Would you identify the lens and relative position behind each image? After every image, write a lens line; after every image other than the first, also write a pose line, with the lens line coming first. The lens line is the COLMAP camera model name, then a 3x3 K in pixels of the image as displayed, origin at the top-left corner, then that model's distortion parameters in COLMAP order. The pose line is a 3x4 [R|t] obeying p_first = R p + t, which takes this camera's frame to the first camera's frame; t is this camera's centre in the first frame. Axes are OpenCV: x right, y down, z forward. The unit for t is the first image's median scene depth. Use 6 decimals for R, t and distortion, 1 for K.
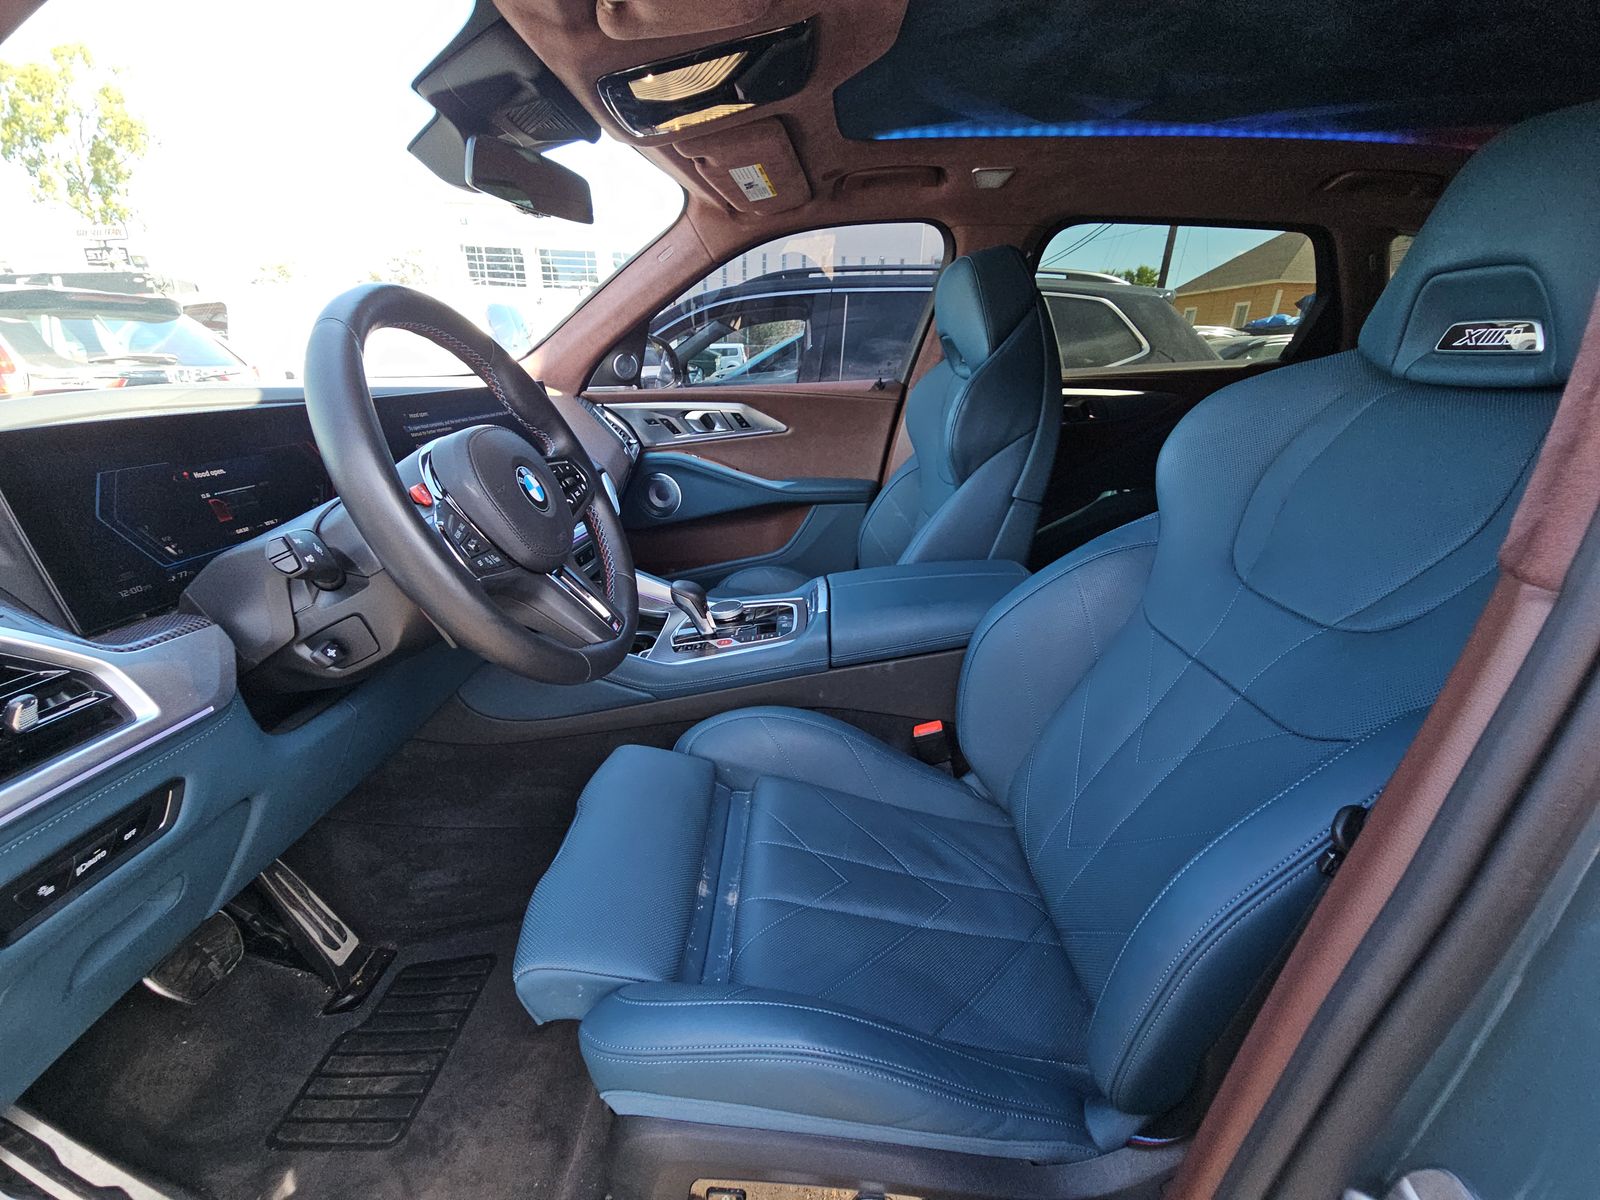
lens RADIAL K [[633.2, 0, 805.8], [0, 633.2, 598.2], [0, 0, 1]] dist [0.002849, -0.003740]
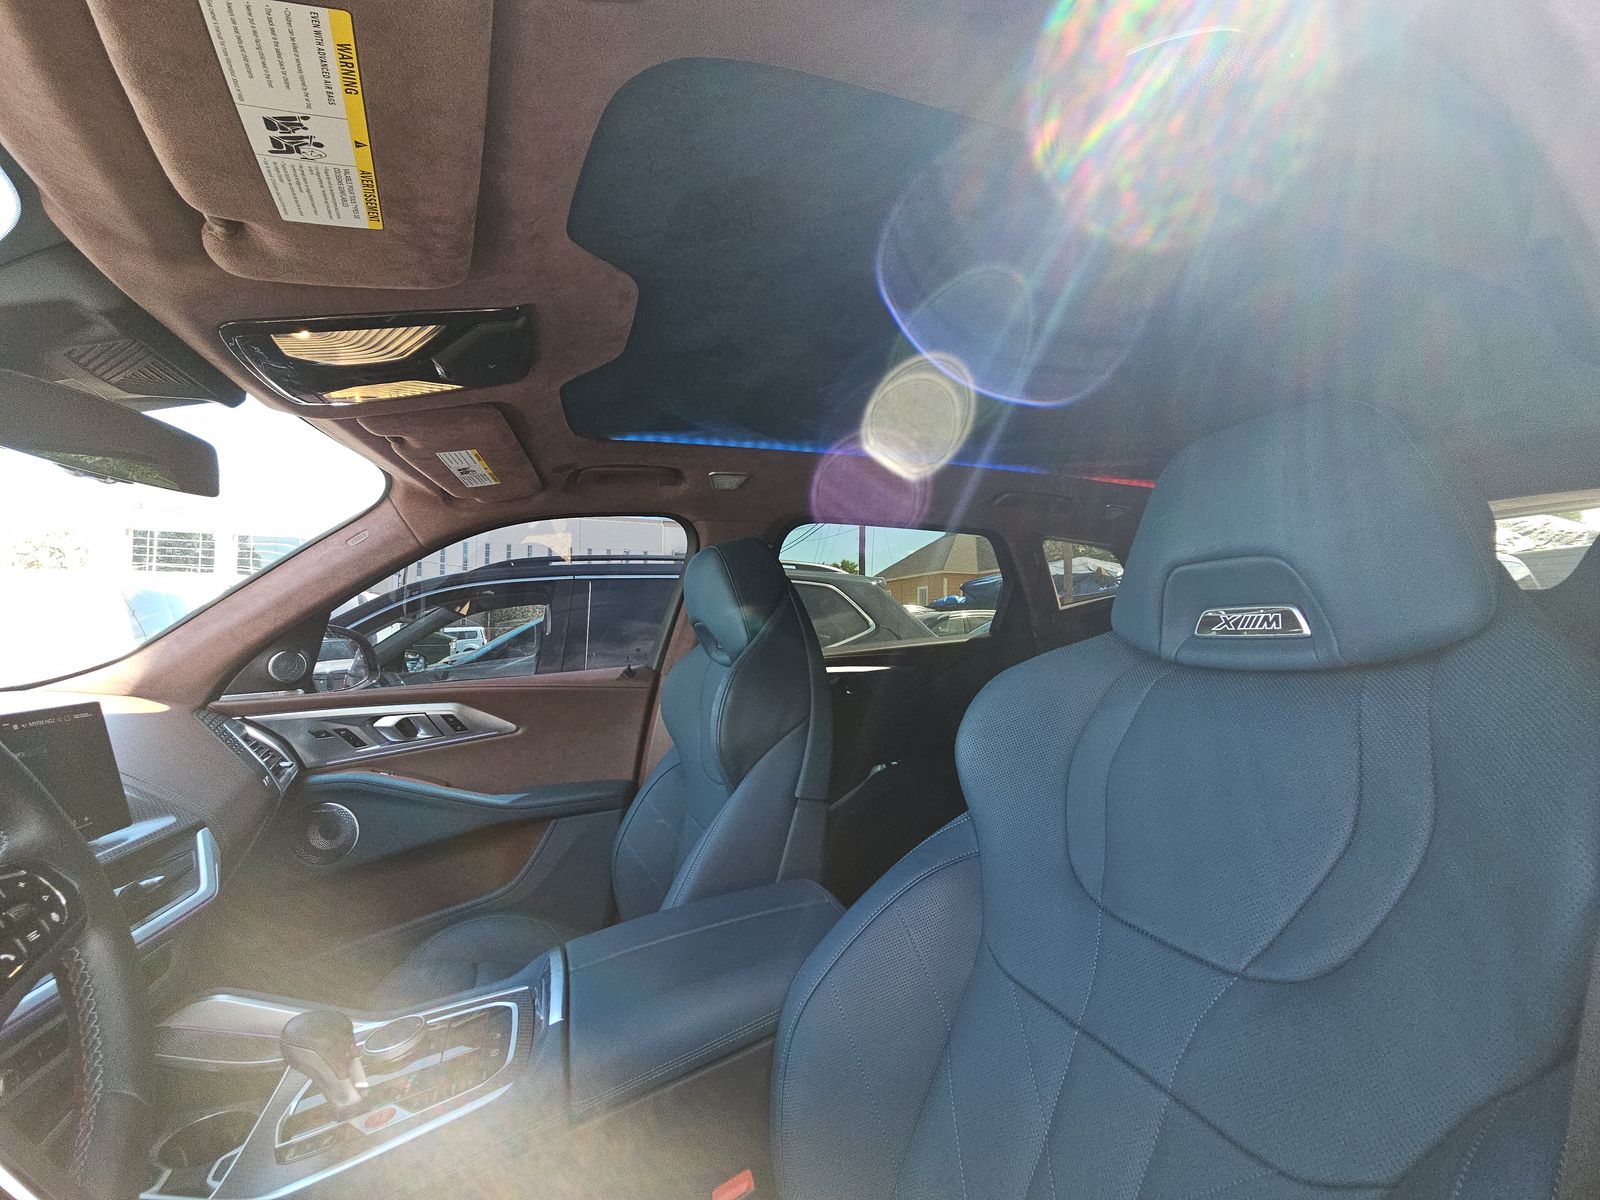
lens RADIAL K [[640.2, 0, 791.0], [0, 640.2, 601.9], [0, 0, 1]] dist [0.002969, -0.014033]
pose [[0.937361, -0.010116, 0.348213, 0.020360], [0.149360, 0.914712, -0.375492, -0.064454], [-0.314716, 0.403980, 0.858926, 0.130346]]
